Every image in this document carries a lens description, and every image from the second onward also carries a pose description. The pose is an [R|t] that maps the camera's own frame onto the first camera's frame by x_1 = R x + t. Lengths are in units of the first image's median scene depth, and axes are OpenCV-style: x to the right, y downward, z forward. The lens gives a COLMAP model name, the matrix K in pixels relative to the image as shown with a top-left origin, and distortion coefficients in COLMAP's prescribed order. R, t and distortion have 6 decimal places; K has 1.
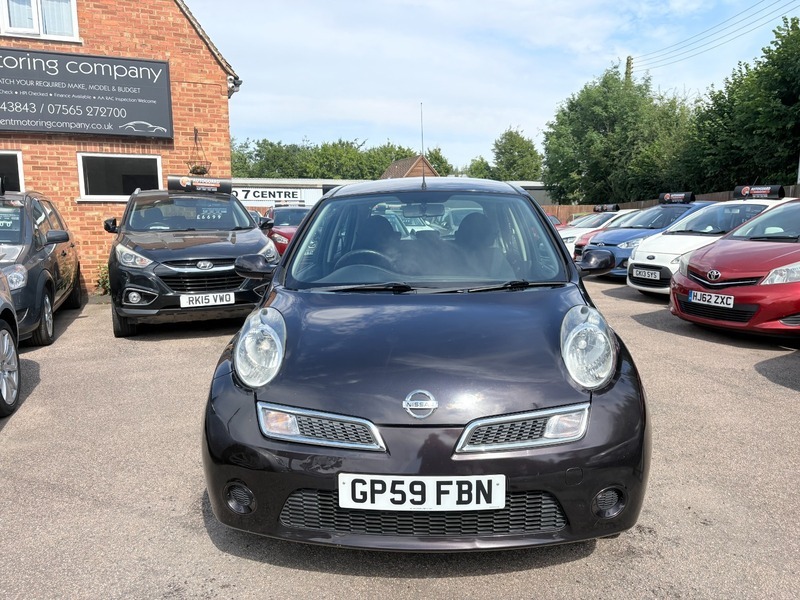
lens RADIAL K [[602.3, 0, 404.7], [0, 602.3, 300.4], [0, 0, 1]] dist [0.034351, -0.044873]
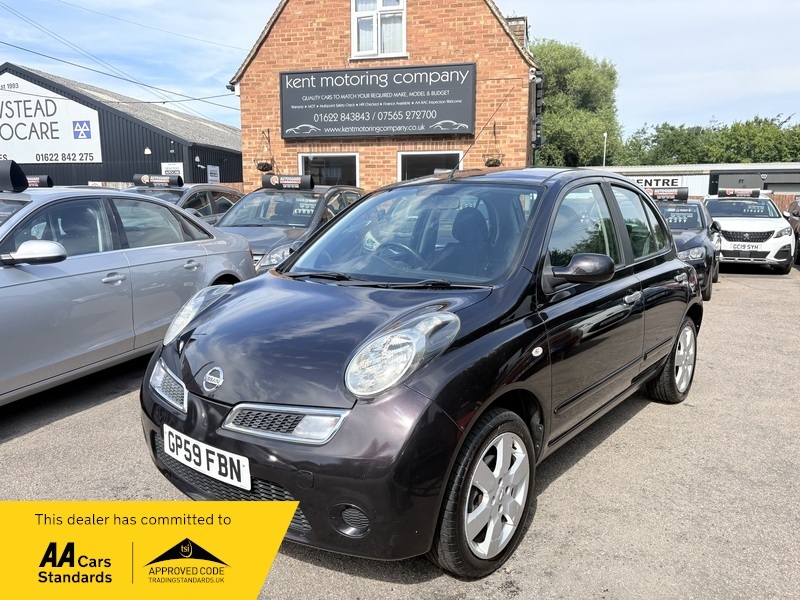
lens RADIAL K [[602.3, 0, 402.8], [0, 602.3, 298.4], [0, 0, 1]] dist [0.034351, -0.044873]
pose [[0.804951, 0.096086, -0.585510, 0.120383], [-0.087515, 0.995234, 0.043011, -0.006838], [0.586852, 0.016619, 0.809523, 0.038184]]
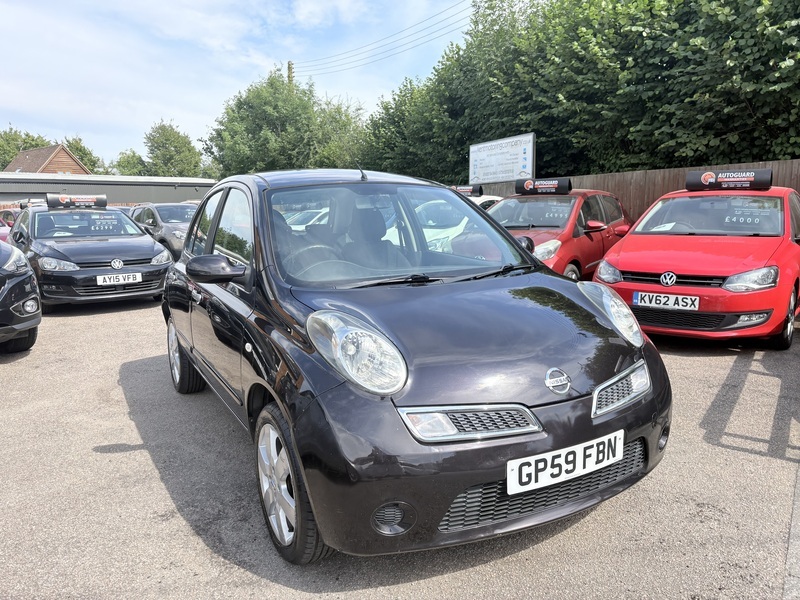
lens RADIAL K [[602.3, 0, 398.4], [0, 602.3, 301.2], [0, 0, 1]] dist [0.034351, -0.044873]
pose [[0.850507, -0.085419, 0.518982, -0.095279], [0.083393, 0.996143, 0.027290, -0.002218], [-0.519311, 0.020069, 0.854350, 0.030297]]
